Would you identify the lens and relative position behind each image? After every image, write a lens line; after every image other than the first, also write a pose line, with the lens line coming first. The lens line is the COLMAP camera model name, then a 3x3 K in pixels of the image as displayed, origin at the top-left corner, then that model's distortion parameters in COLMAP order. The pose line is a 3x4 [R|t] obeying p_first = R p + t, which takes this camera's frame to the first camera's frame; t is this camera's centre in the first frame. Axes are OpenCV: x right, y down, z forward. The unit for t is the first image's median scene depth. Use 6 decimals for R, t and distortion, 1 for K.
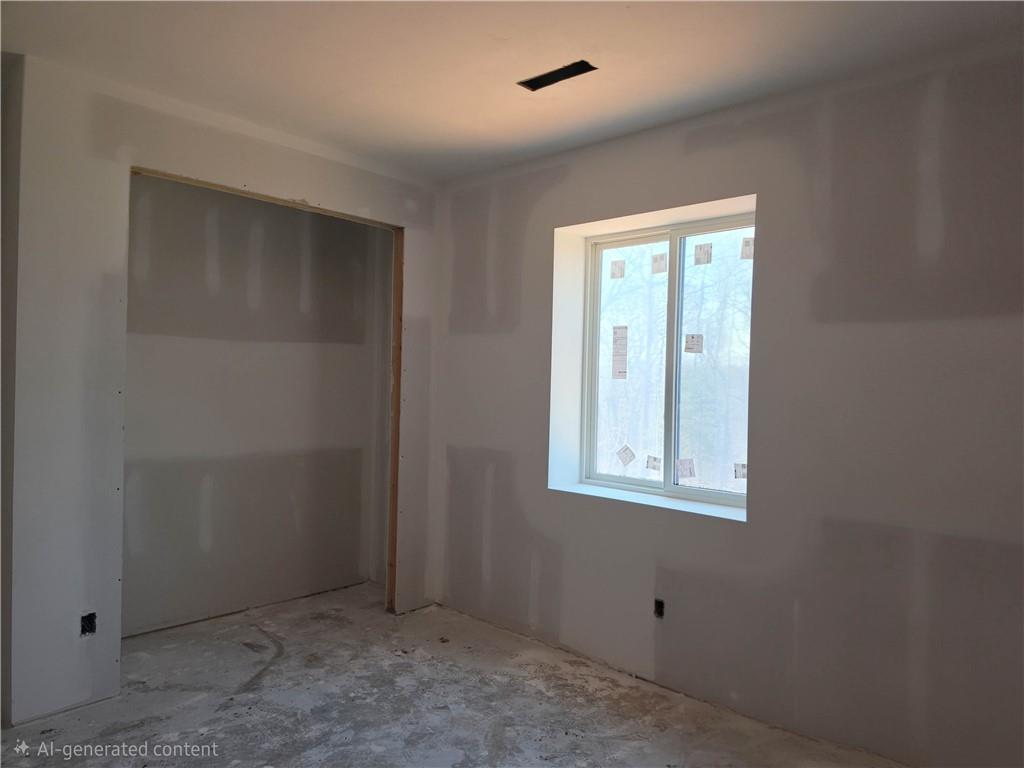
lens RADIAL K [[687.6, 0, 528.0], [0, 687.6, 391.1], [0, 0, 1]] dist [0.091622, -0.109521]
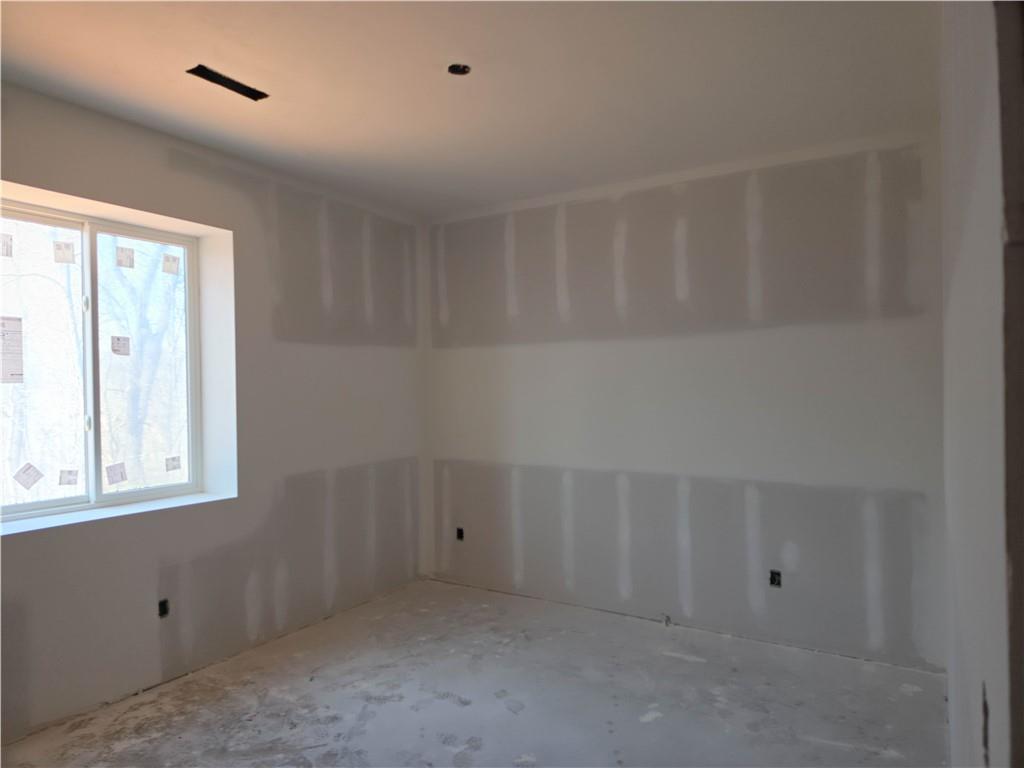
lens RADIAL K [[670.9, 0, 485.1], [0, 670.9, 387.5], [0, 0, 1]] dist [0.081962, -0.107061]
pose [[-0.152034, -0.022474, 0.988120, -0.844956], [0.023156, 0.999386, 0.026293, -0.023917], [-0.988104, 0.026878, -0.151420, 0.668577]]
